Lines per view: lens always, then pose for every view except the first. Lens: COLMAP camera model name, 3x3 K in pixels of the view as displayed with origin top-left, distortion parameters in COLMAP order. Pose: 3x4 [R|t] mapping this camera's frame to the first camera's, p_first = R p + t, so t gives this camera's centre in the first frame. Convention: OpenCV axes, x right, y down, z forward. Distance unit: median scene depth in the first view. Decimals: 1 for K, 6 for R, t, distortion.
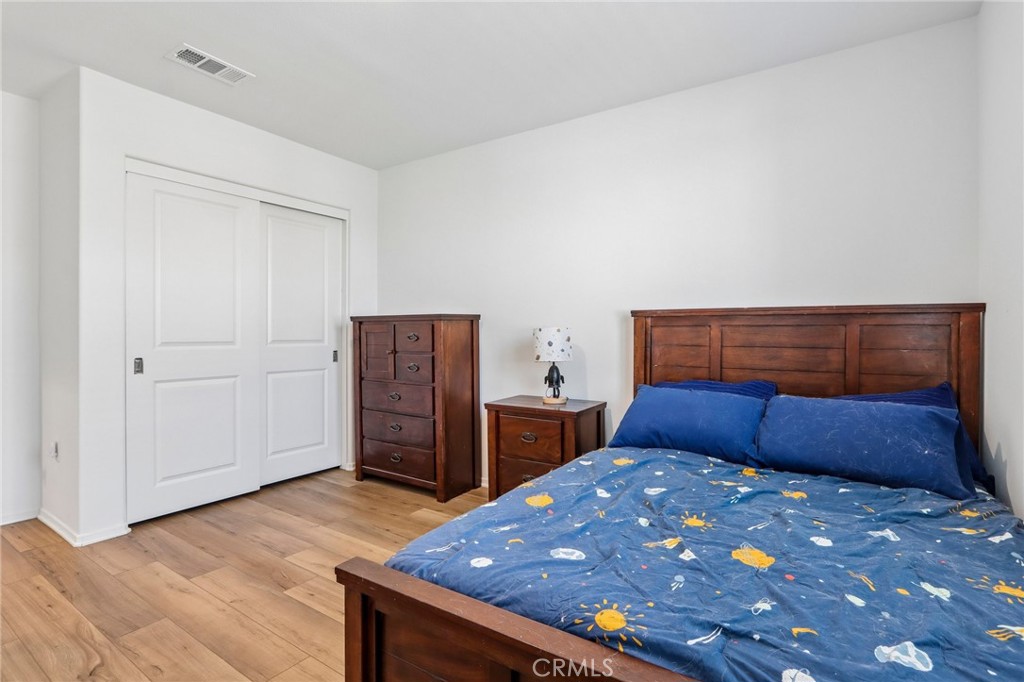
lens RADIAL K [[475.2, 0, 508.8], [0, 475.2, 338.4], [0, 0, 1]] dist [-0.015628, 0.000987]
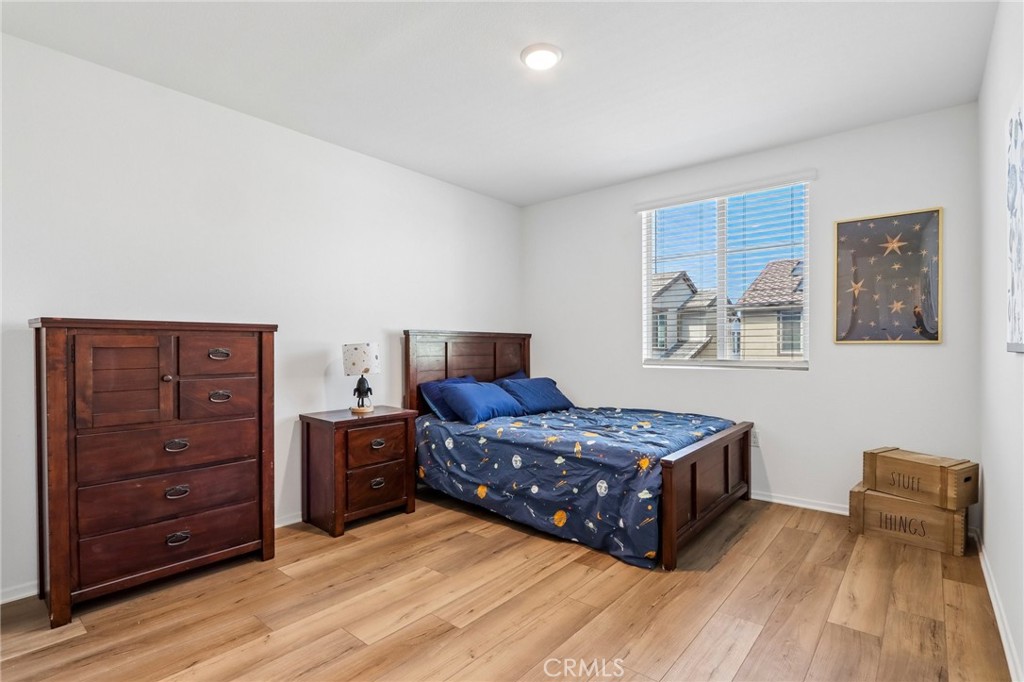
lens RADIAL K [[475.2, 0, 508.8], [0, 475.2, 338.4], [0, 0, 1]] dist [-0.015628, 0.000987]
pose [[0.151730, 0.014256, 0.988319, -0.921726], [0.012191, 0.999793, -0.016293, -0.010390], [-0.988347, 0.014521, 0.151524, 0.500477]]
